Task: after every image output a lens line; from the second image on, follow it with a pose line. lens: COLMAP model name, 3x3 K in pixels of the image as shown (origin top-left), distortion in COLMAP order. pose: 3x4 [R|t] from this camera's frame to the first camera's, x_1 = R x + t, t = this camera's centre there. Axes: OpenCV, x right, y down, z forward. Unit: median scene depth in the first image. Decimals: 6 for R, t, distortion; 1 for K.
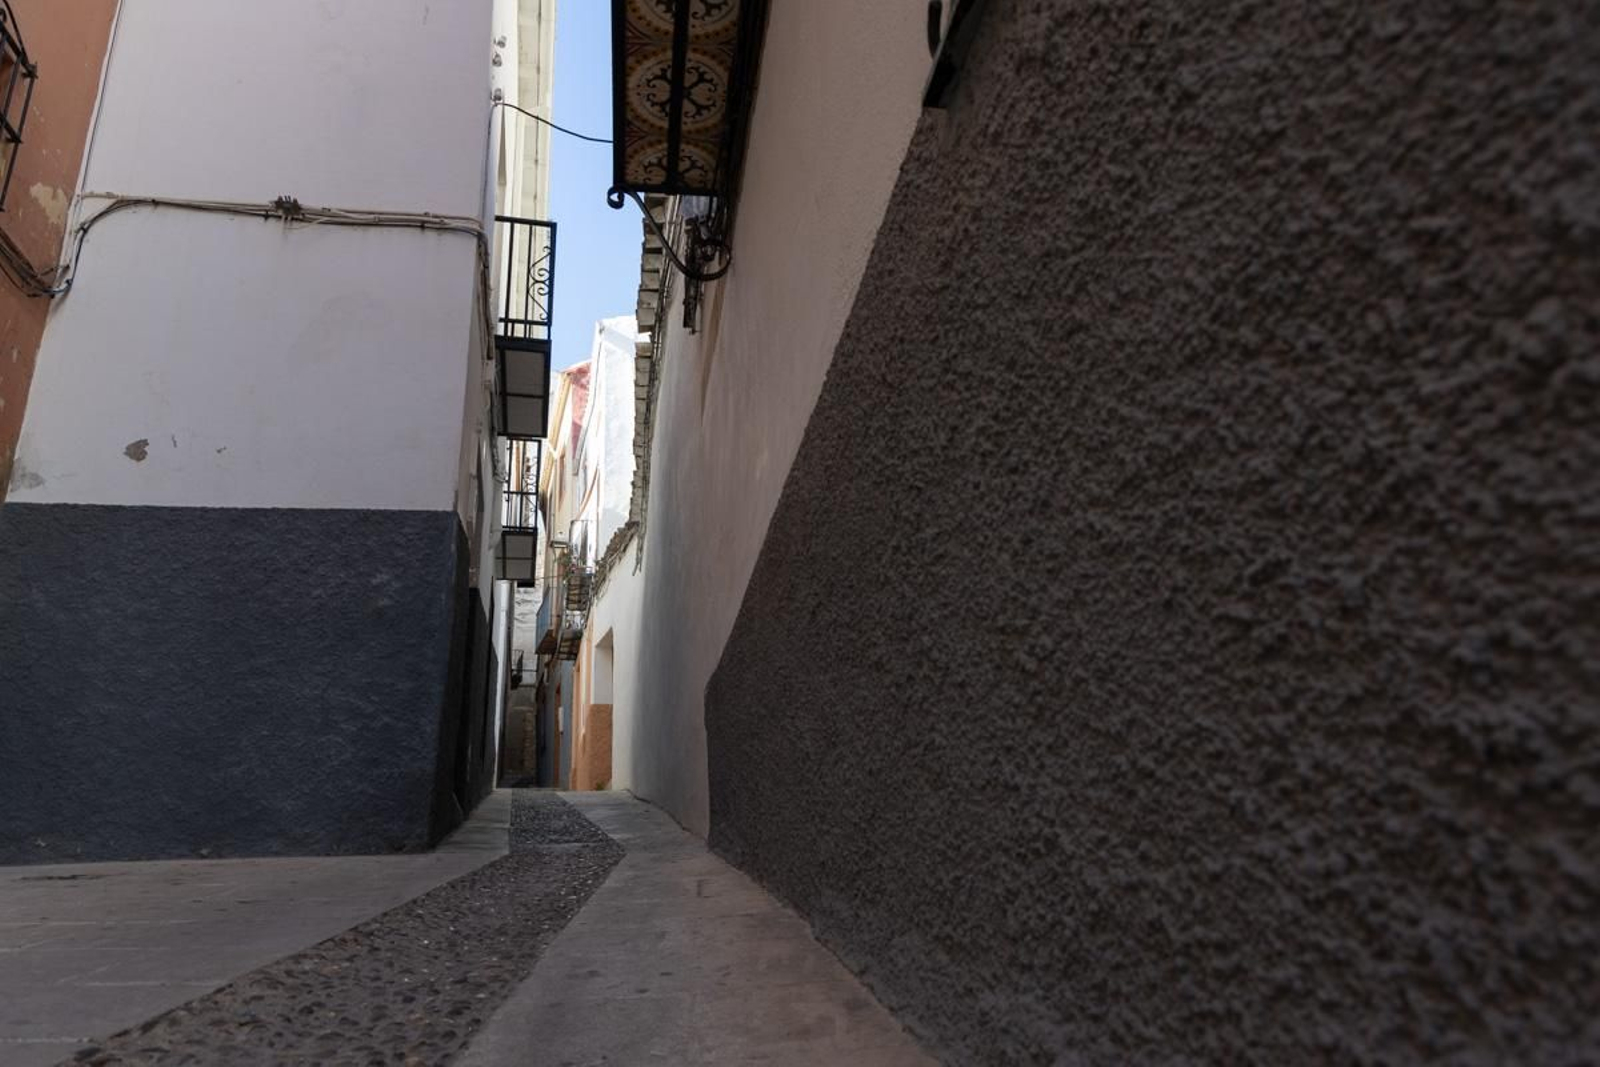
lens RADIAL K [[1074.6, 0, 798.9], [0, 1074.6, 537.8], [0, 0, 1]] dist [0.009053, -0.006262]
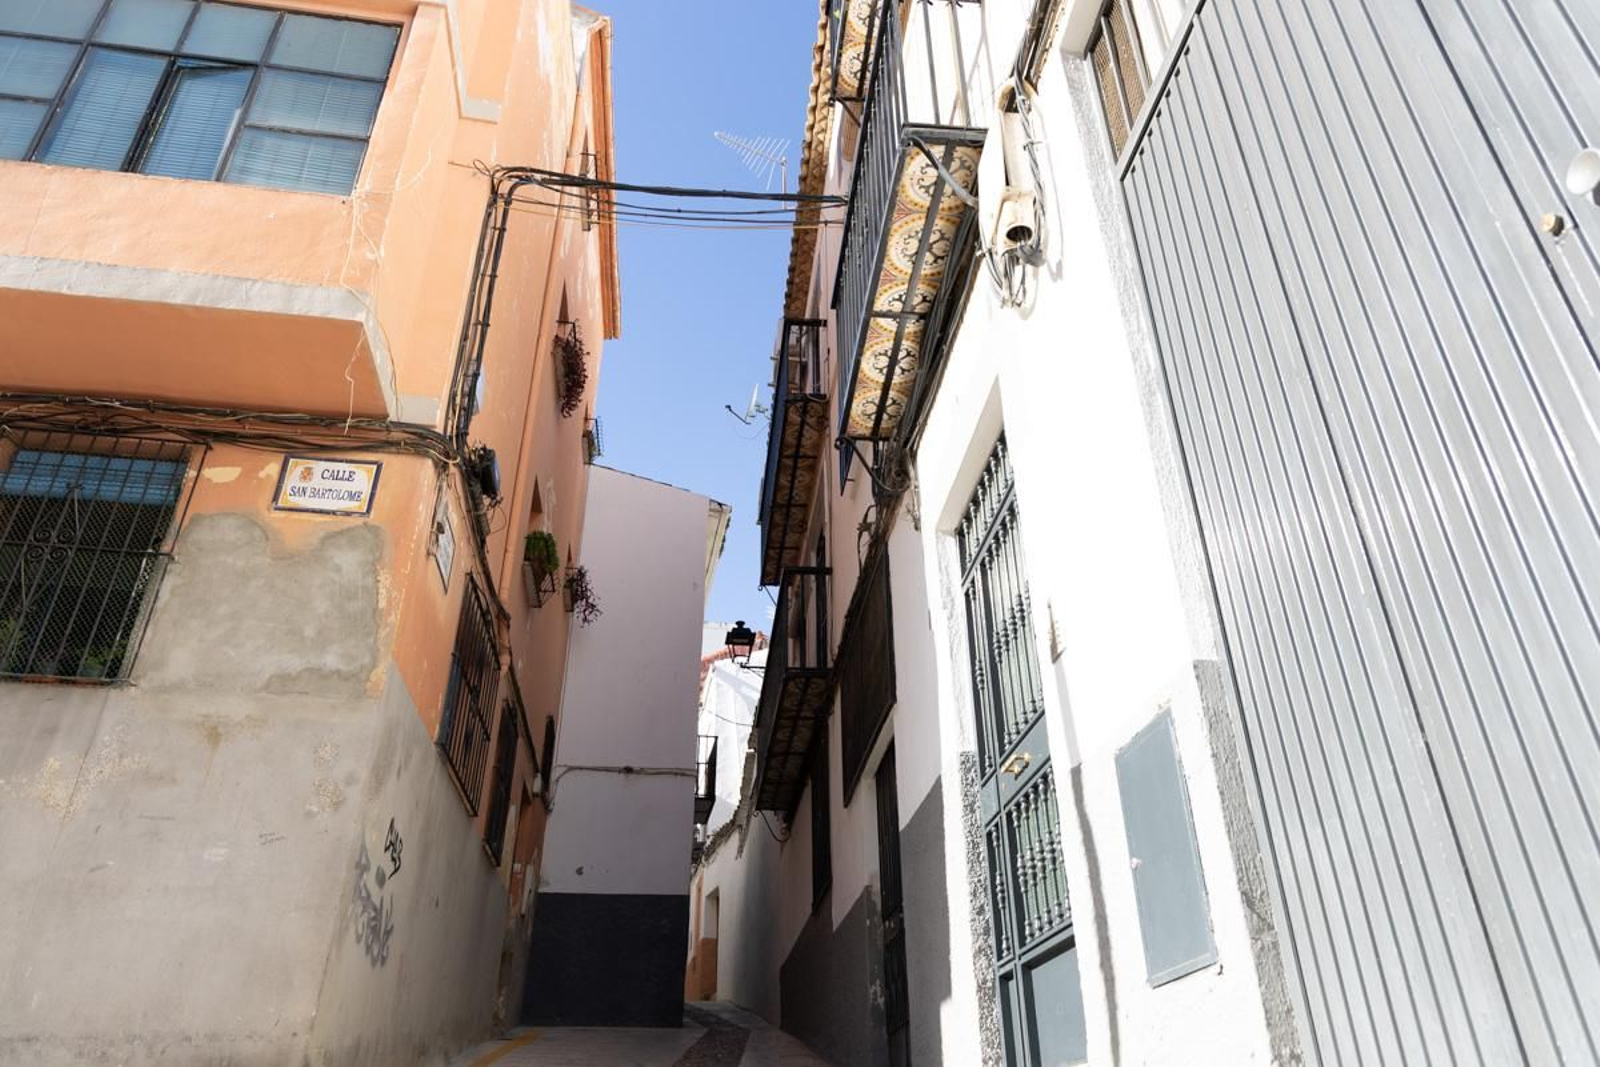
lens RADIAL K [[1074.6, 0, 803.2], [0, 1074.6, 523.8], [0, 0, 1]] dist [0.009053, -0.006262]
pose [[0.997688, 0.003622, -0.067865, 0.136343], [-0.015966, 0.983124, -0.182243, -0.417826], [0.066060, 0.182906, 0.980909, -1.669504]]
